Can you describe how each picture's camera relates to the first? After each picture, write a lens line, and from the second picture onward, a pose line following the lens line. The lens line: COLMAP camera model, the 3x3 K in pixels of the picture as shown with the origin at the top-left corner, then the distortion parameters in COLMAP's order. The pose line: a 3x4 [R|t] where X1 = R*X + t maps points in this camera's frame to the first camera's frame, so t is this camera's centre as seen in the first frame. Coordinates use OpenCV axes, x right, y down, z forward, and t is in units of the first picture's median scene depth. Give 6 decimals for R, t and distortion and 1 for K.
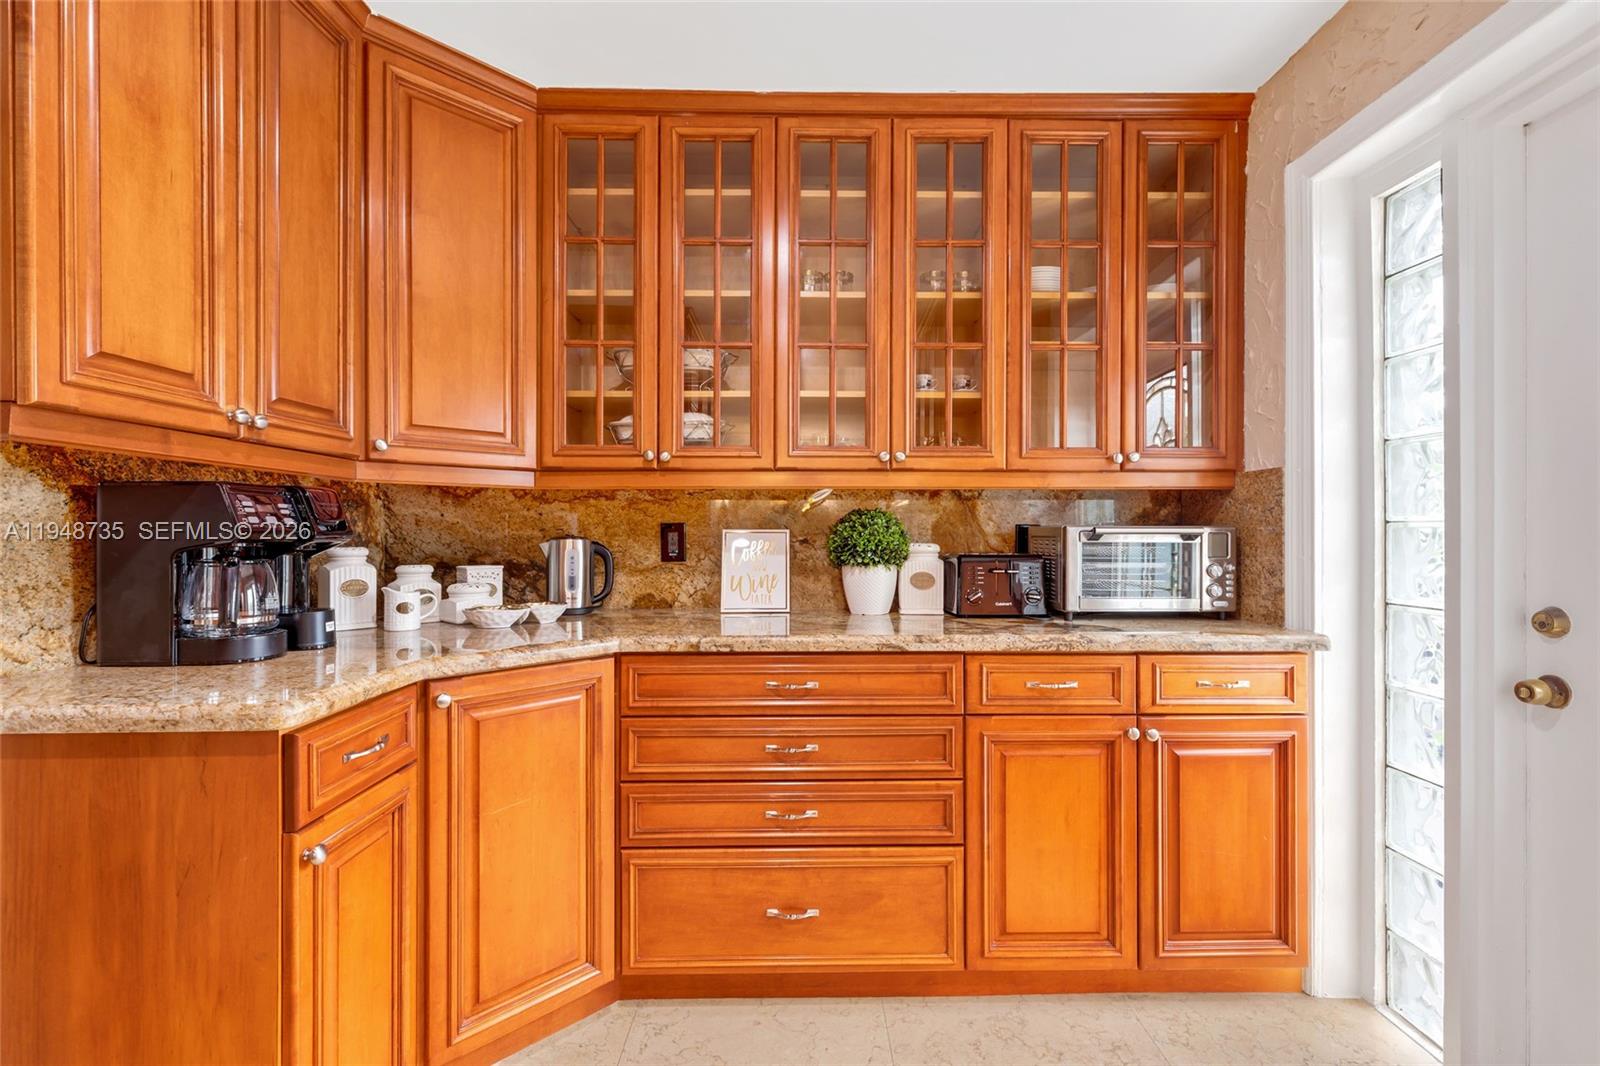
lens RADIAL K [[710.0, 0, 805.3], [0, 710.0, 533.7], [0, 0, 1]] dist [0.011585, -0.002922]
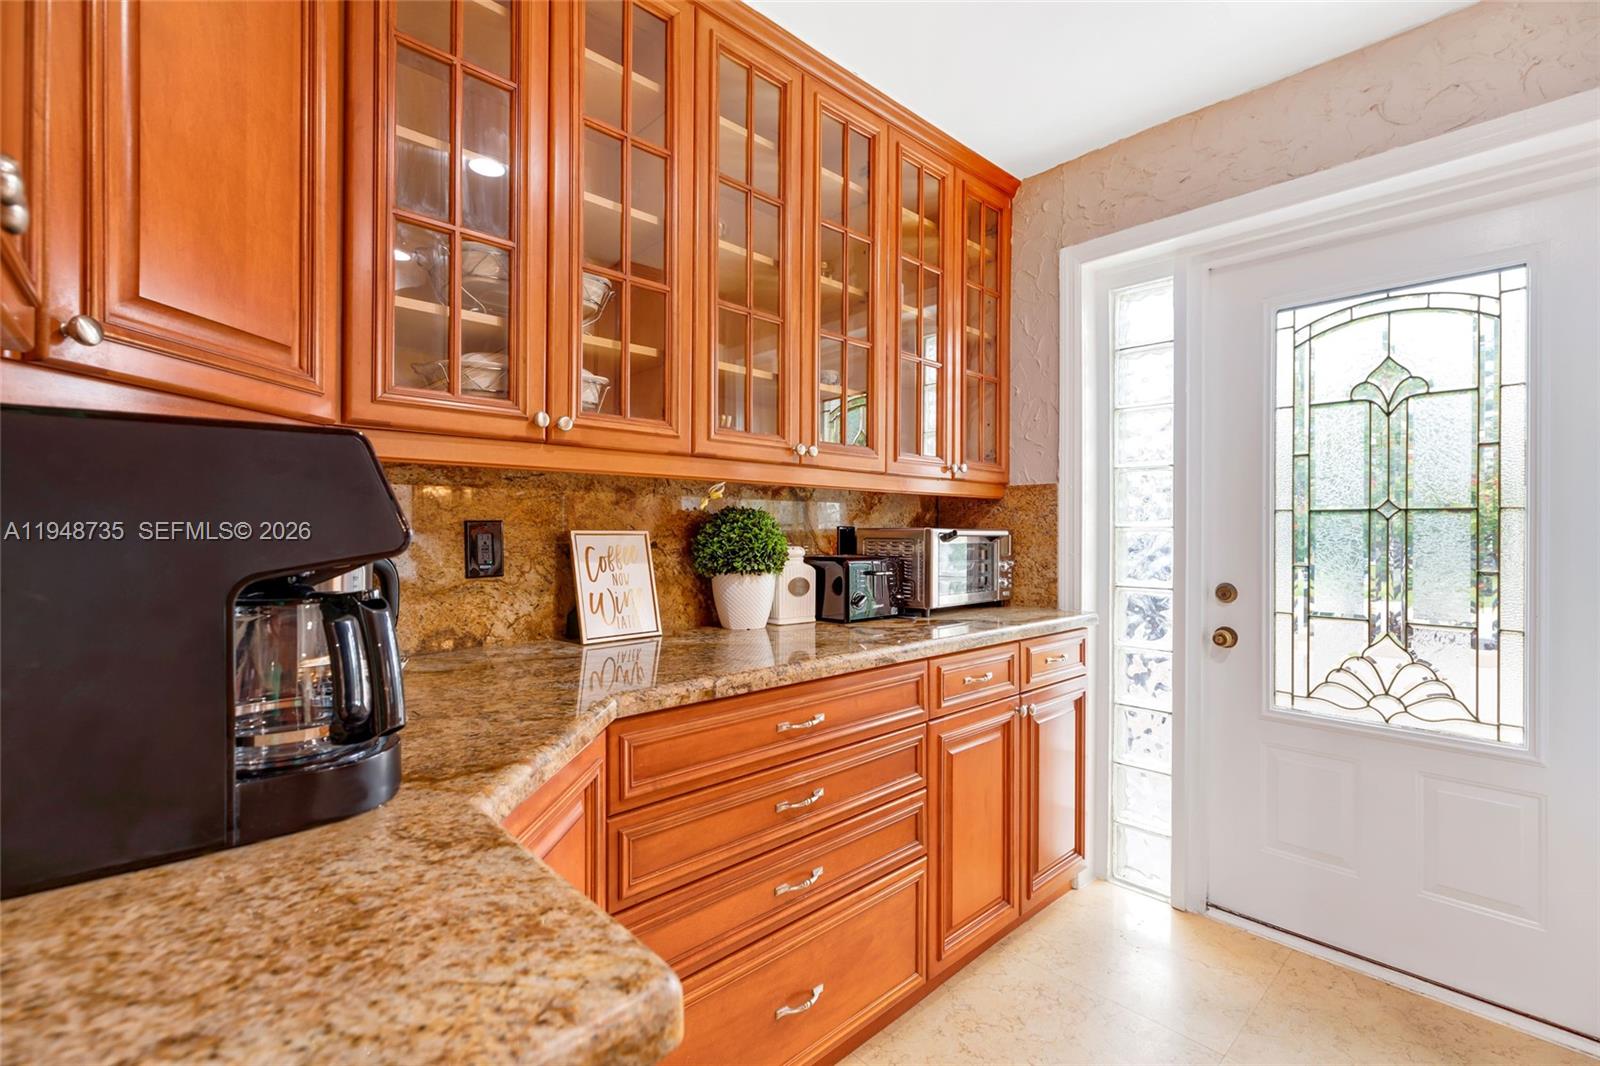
lens RADIAL K [[710.0, 0, 807.0], [0, 710.0, 534.4], [0, 0, 1]] dist [0.011585, -0.002922]
pose [[0.736677, -0.000471, 0.676245, -0.478349], [-0.001088, 0.999998, 0.001882, -0.003916], [-0.676244, -0.002123, 0.736675, 0.333209]]
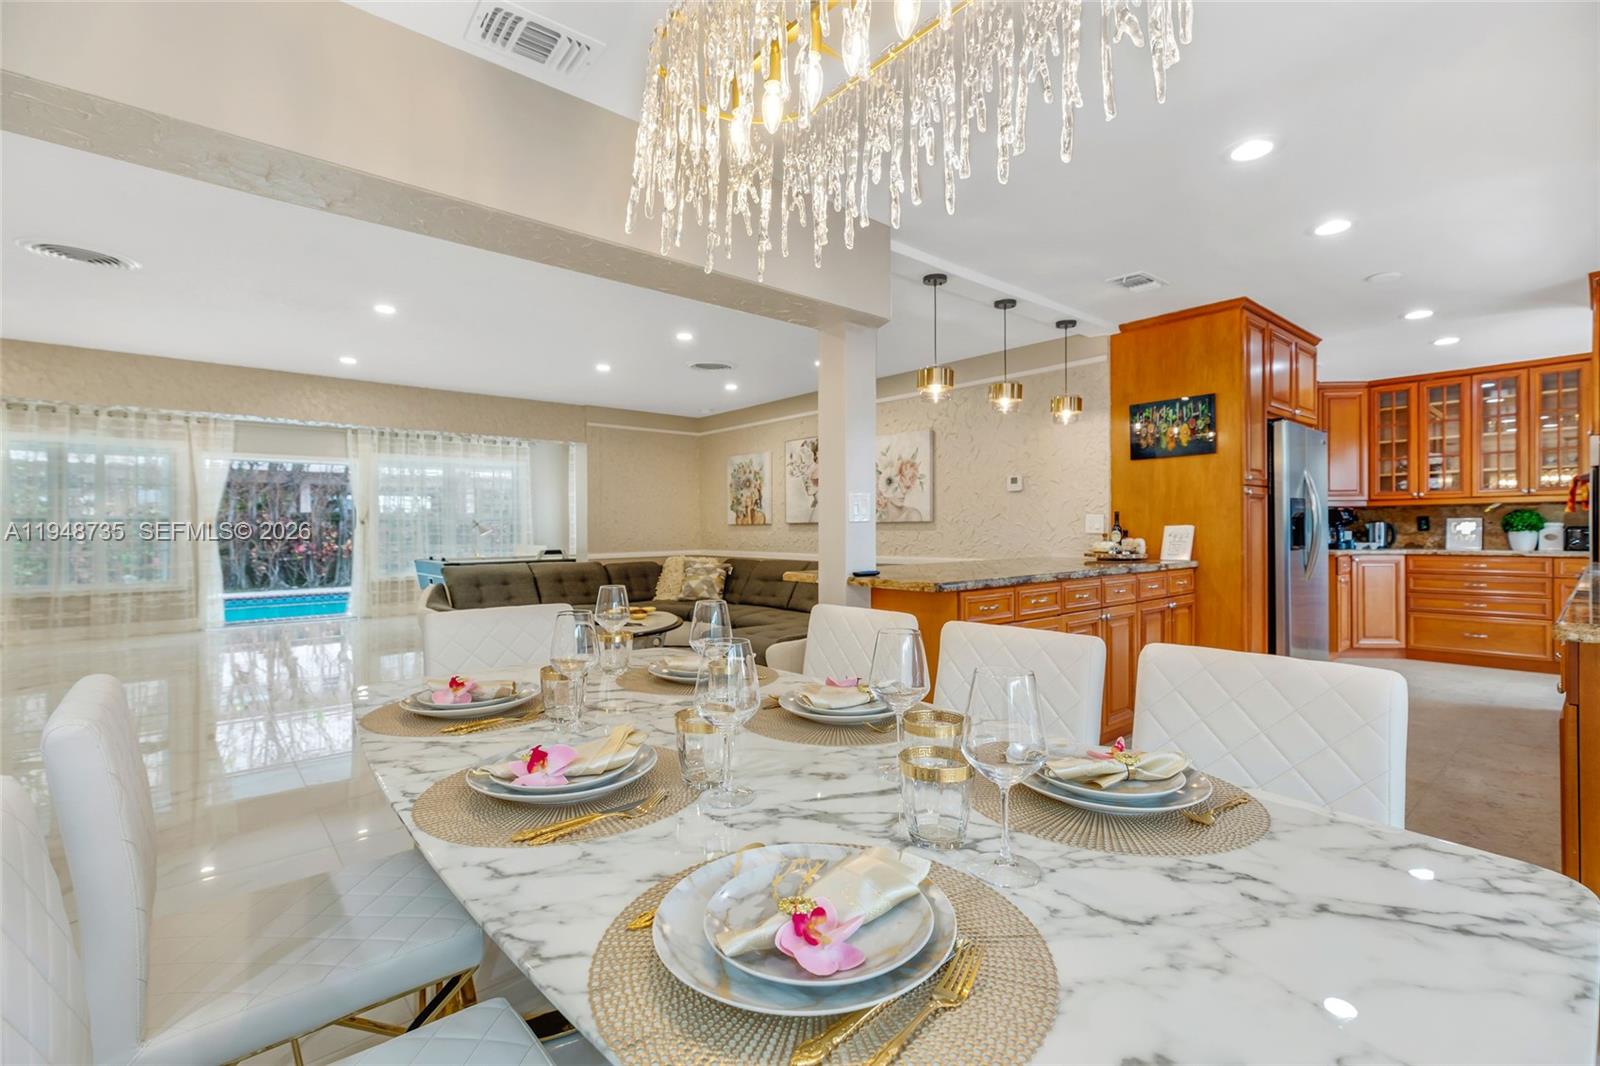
lens RADIAL K [[710.0, 0, 812.0], [0, 710.0, 529.7], [0, 0, 1]] dist [0.011585, -0.002922]
pose [[0.649345, -0.004296, -0.760482, 0.427042], [0.002249, 0.999991, -0.003729, 0.046073], [0.760491, 0.000710, 0.649348, -2.914182]]
